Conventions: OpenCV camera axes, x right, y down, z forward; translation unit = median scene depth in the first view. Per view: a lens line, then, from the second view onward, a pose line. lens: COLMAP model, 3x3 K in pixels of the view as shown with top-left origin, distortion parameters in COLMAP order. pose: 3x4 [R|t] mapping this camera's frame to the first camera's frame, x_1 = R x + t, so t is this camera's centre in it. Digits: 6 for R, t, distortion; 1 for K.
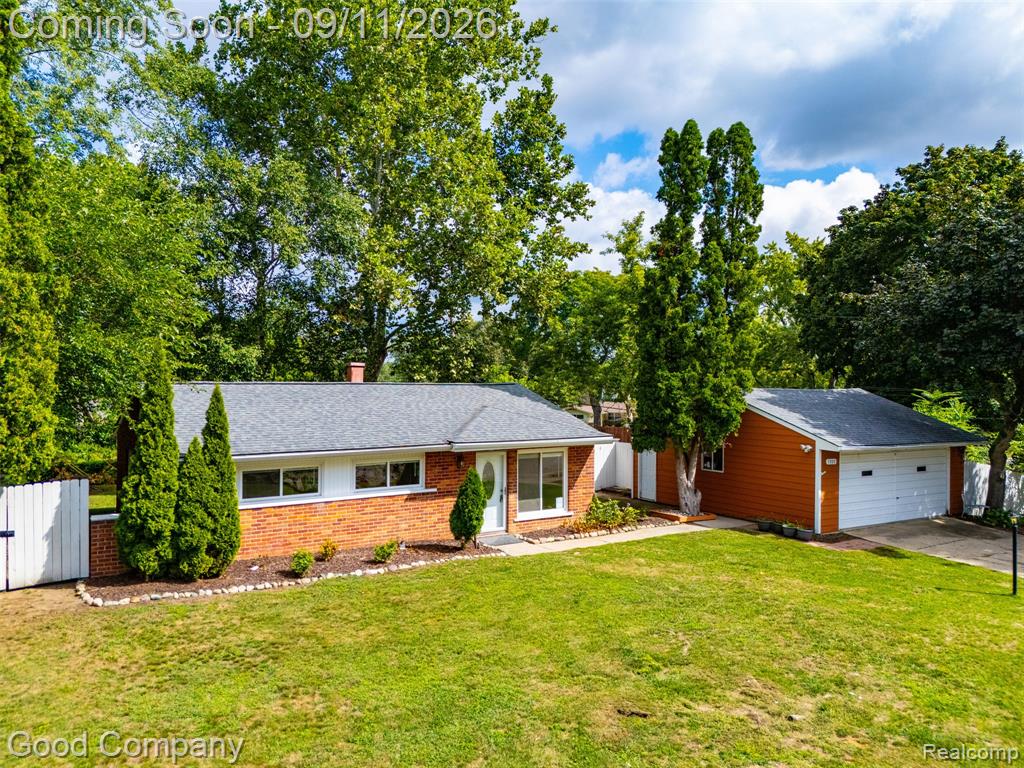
lens RADIAL K [[754.8, 0, 512.0], [0, 754.8, 384.0], [0, 0, 1]] dist [0.076049, -0.065745]
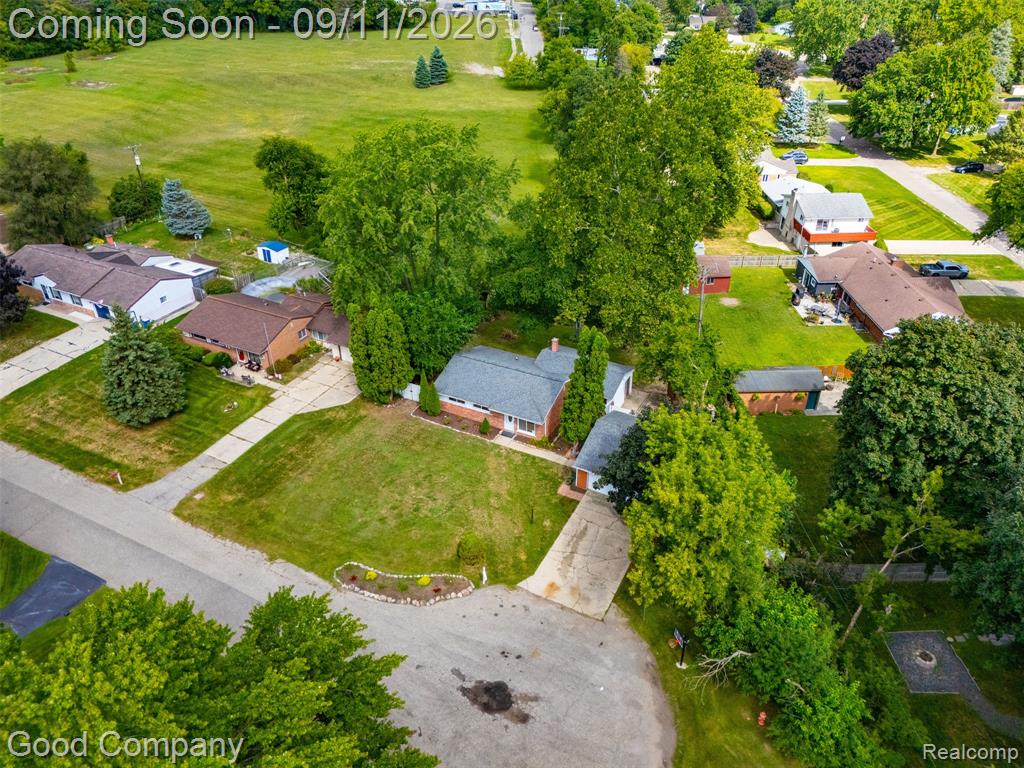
lens RADIAL K [[754.8, 0, 512.0], [0, 754.8, 384.0], [0, 0, 1]] dist [0.076049, -0.065745]
pose [[0.488551, 0.457444, -0.743009, 2.347720], [0.009630, 0.848673, 0.528830, -1.734170], [0.872482, -0.265516, 0.410215, -0.310493]]
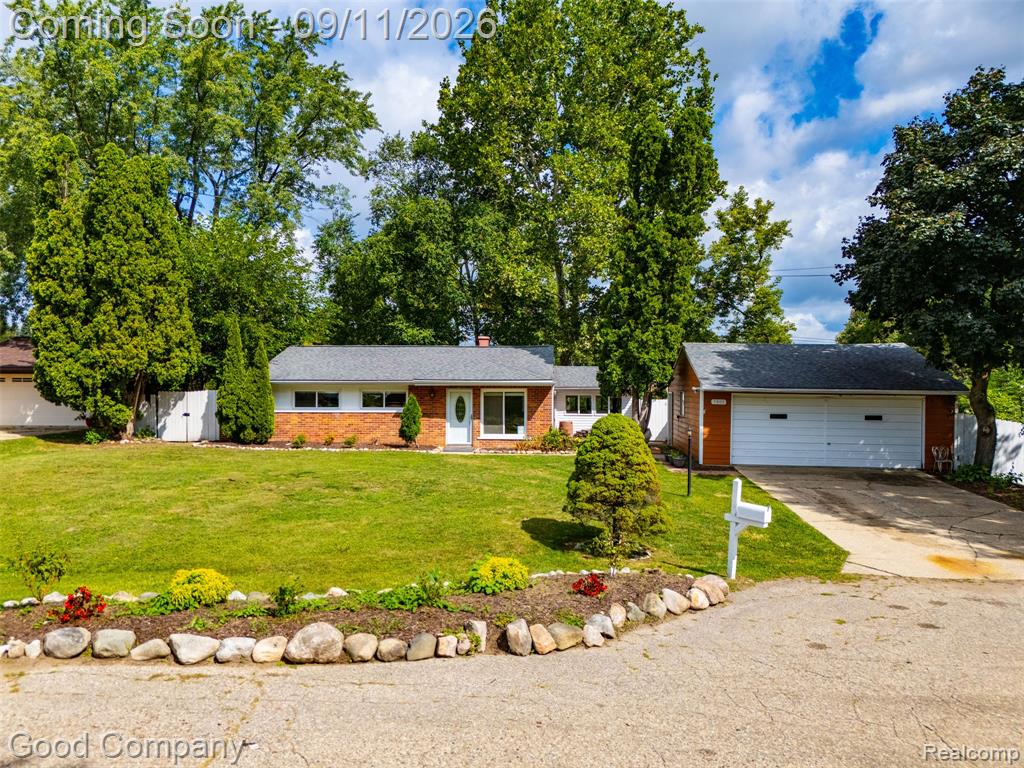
lens RADIAL K [[754.8, 0, 512.0], [0, 754.8, 384.0], [0, 0, 1]] dist [0.076049, -0.065745]
pose [[0.803805, 0.000521, -0.594893, 0.886413], [-0.000326, 1.000000, 0.000435, 0.078813], [0.594893, -0.000155, 0.803805, -0.086262]]
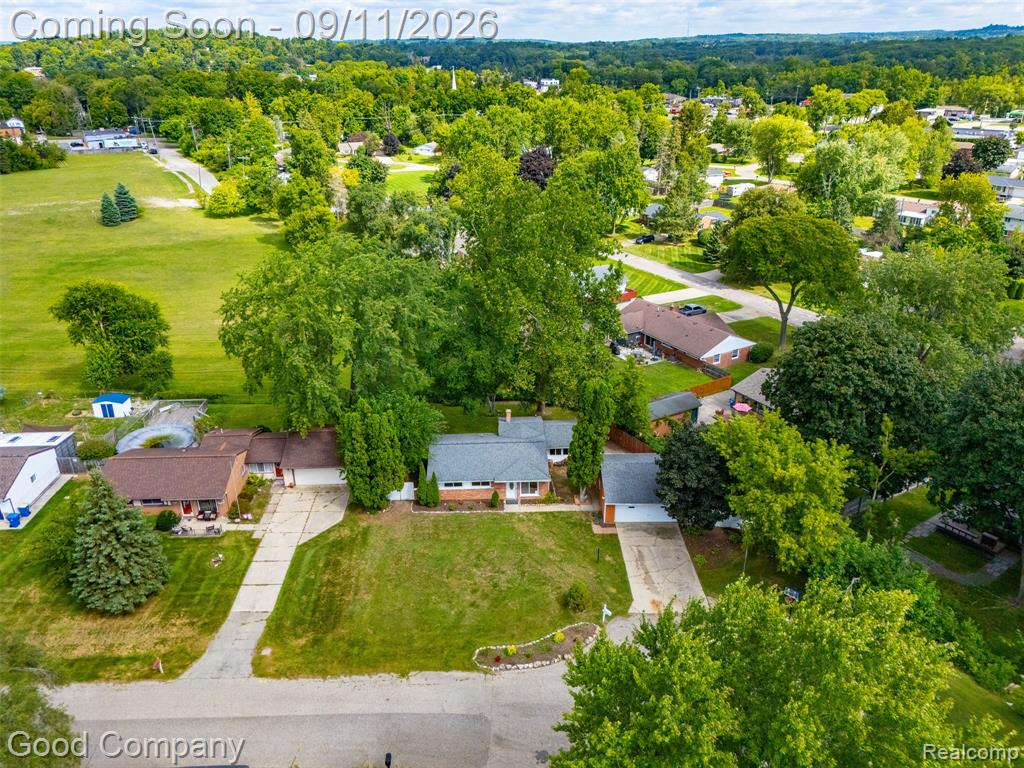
lens RADIAL K [[754.8, 0, 512.0], [0, 754.8, 384.0], [0, 0, 1]] dist [0.076049, -0.065745]
pose [[0.853477, 0.203886, -0.479591, 1.561646], [0.010118, 0.913633, 0.406414, -1.734489], [0.521032, -0.351718, 0.777702, -1.578270]]
